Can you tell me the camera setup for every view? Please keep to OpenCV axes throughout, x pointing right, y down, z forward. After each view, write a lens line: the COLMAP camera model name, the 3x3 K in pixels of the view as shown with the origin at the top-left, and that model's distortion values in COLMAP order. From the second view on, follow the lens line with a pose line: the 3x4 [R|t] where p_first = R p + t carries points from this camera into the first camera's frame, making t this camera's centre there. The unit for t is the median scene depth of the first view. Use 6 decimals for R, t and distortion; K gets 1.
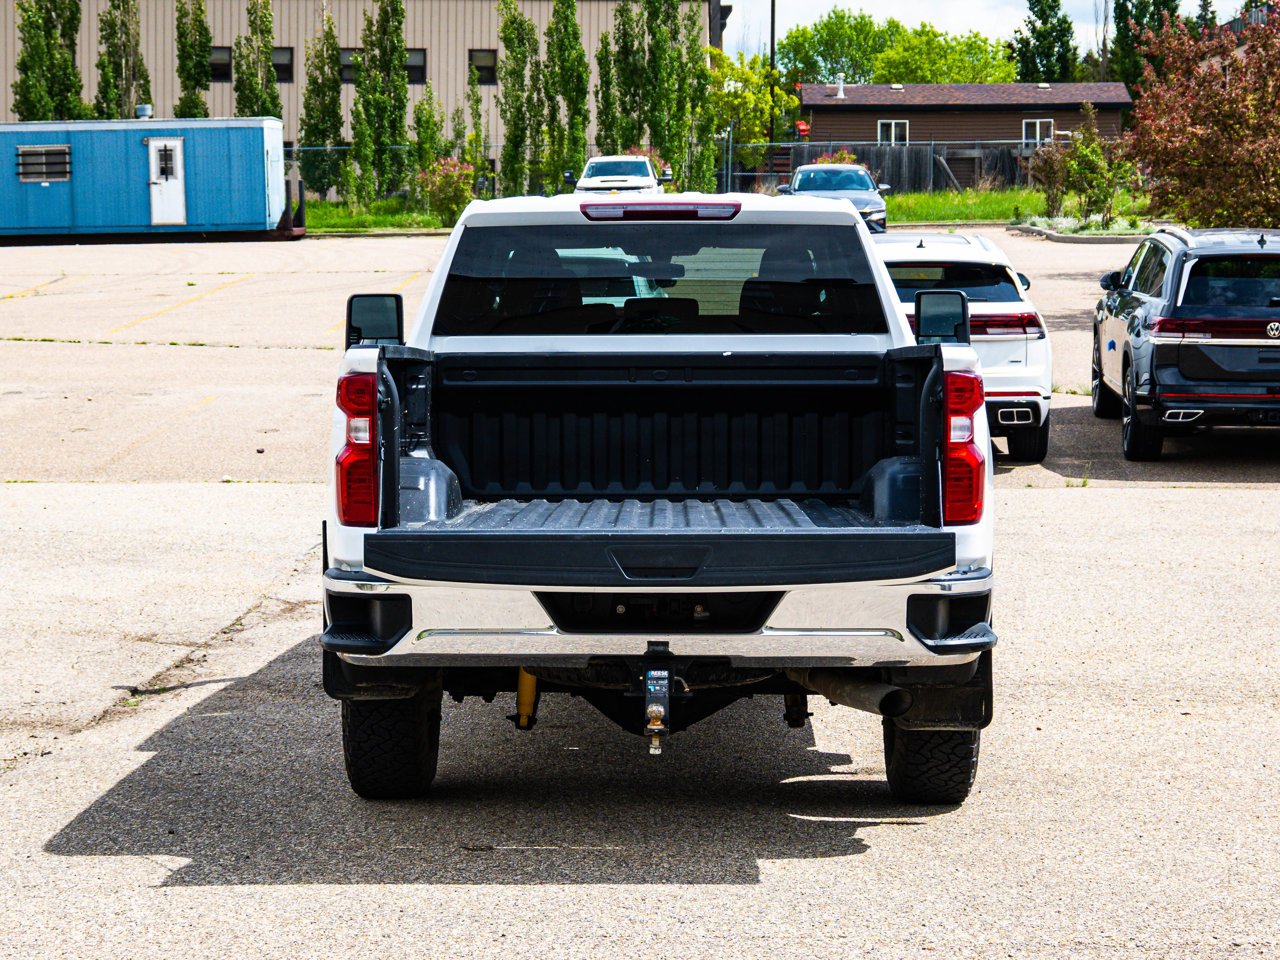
lens RADIAL K [[3079.3, 0, 669.3], [0, 3079.3, 479.4], [0, 0, 1]] dist [-0.004121, -0.077151]
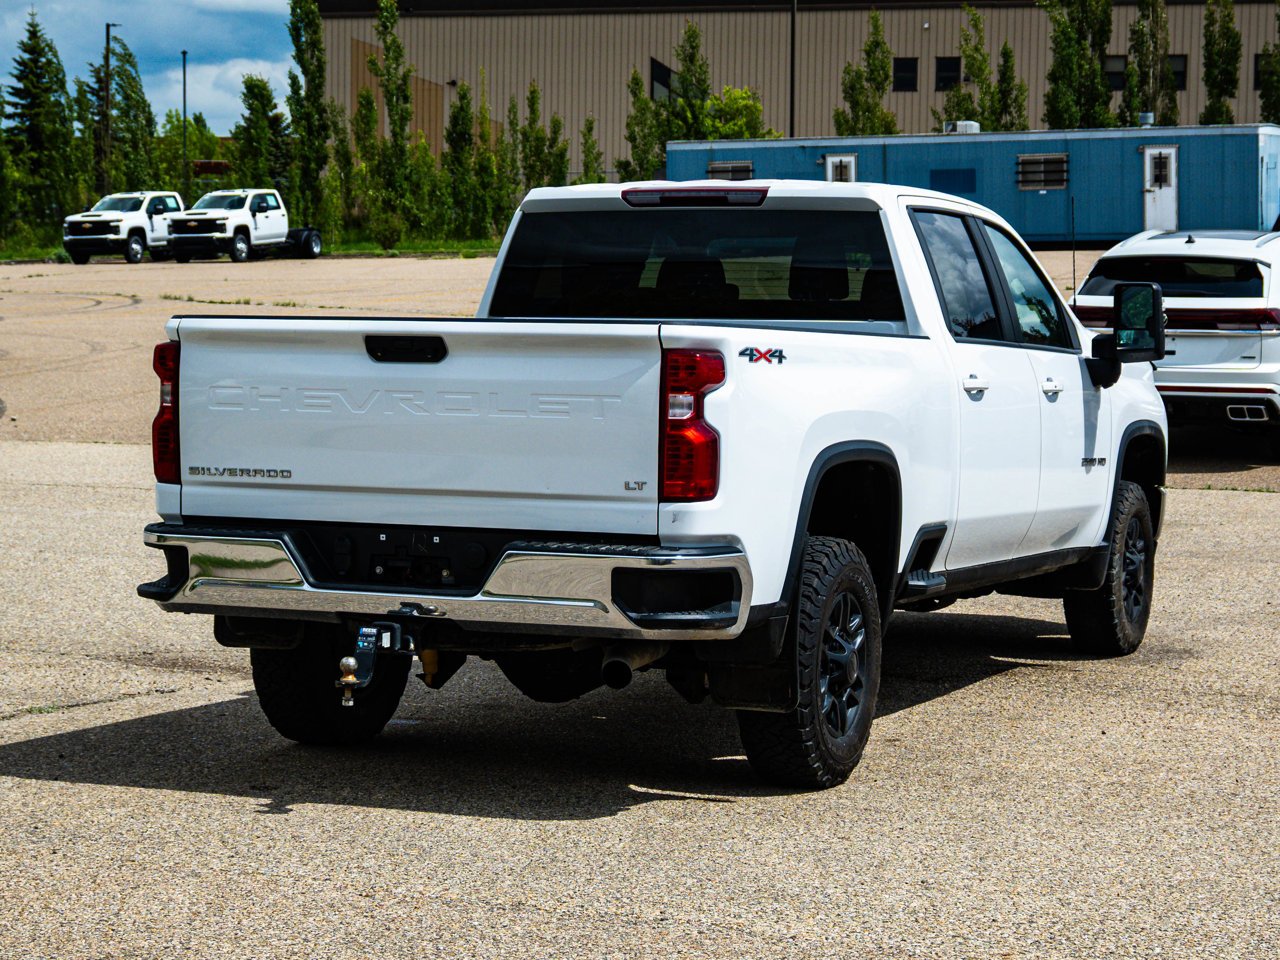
lens RADIAL K [[3084.3, 0, 640.0], [0, 3084.3, 480.0], [0, 0, 1]] dist [-0.027832, 0.286796]
pose [[0.921298, 0.033939, -0.387373, 0.193177], [-0.035494, 0.999365, 0.003140, 0.002044], [0.387234, 0.010857, 0.921918, 0.026264]]
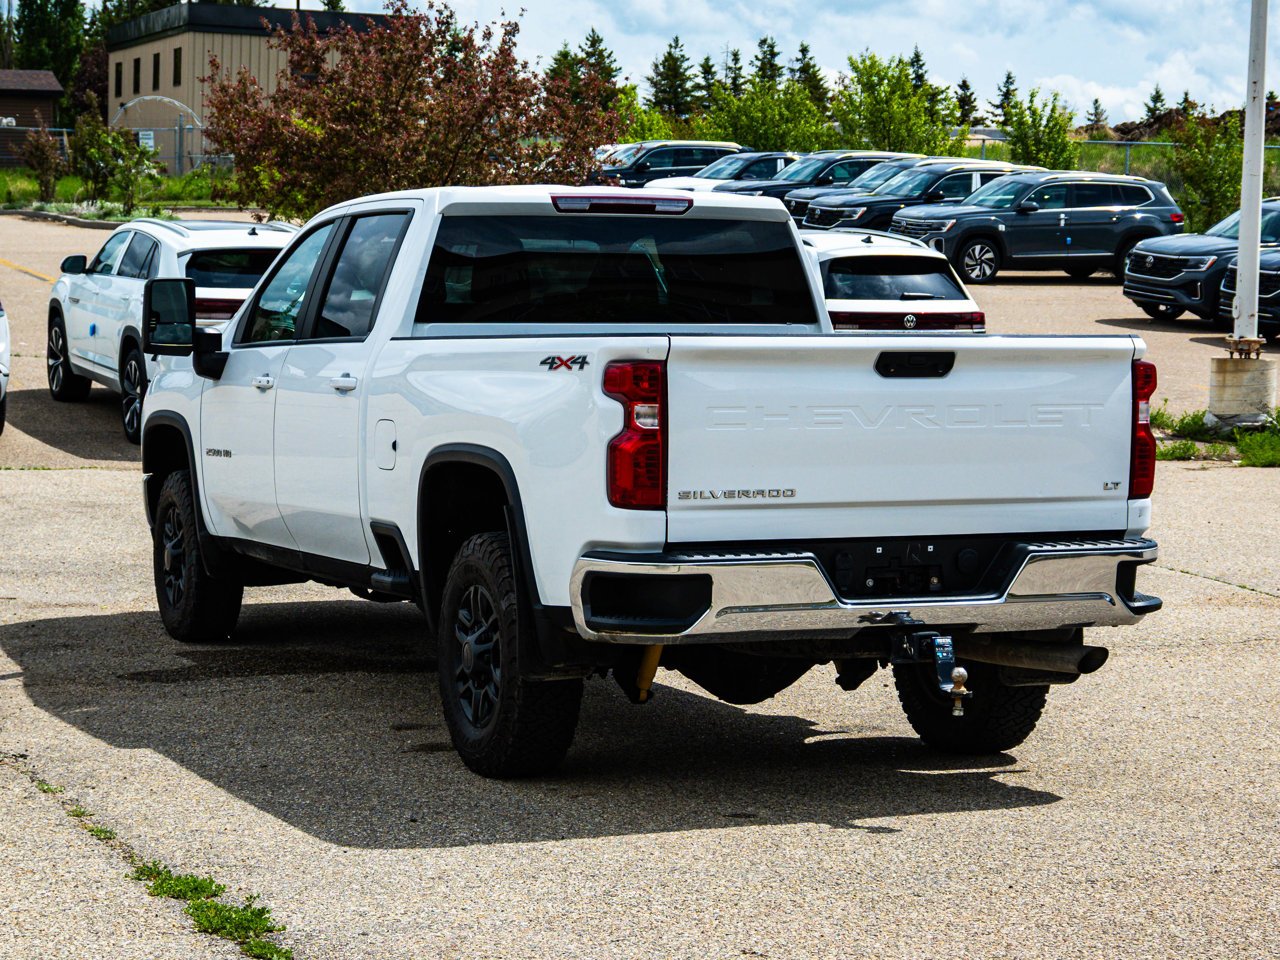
lens RADIAL K [[2965.7, 0, 698.6], [0, 2965.7, 478.5], [0, 0, 1]] dist [0.038040, 0.167232]
pose [[0.911355, -0.014835, 0.411354, -0.200747], [0.011988, 0.999883, 0.009499, -0.001775], [-0.411447, -0.003725, 0.911426, 0.036545]]
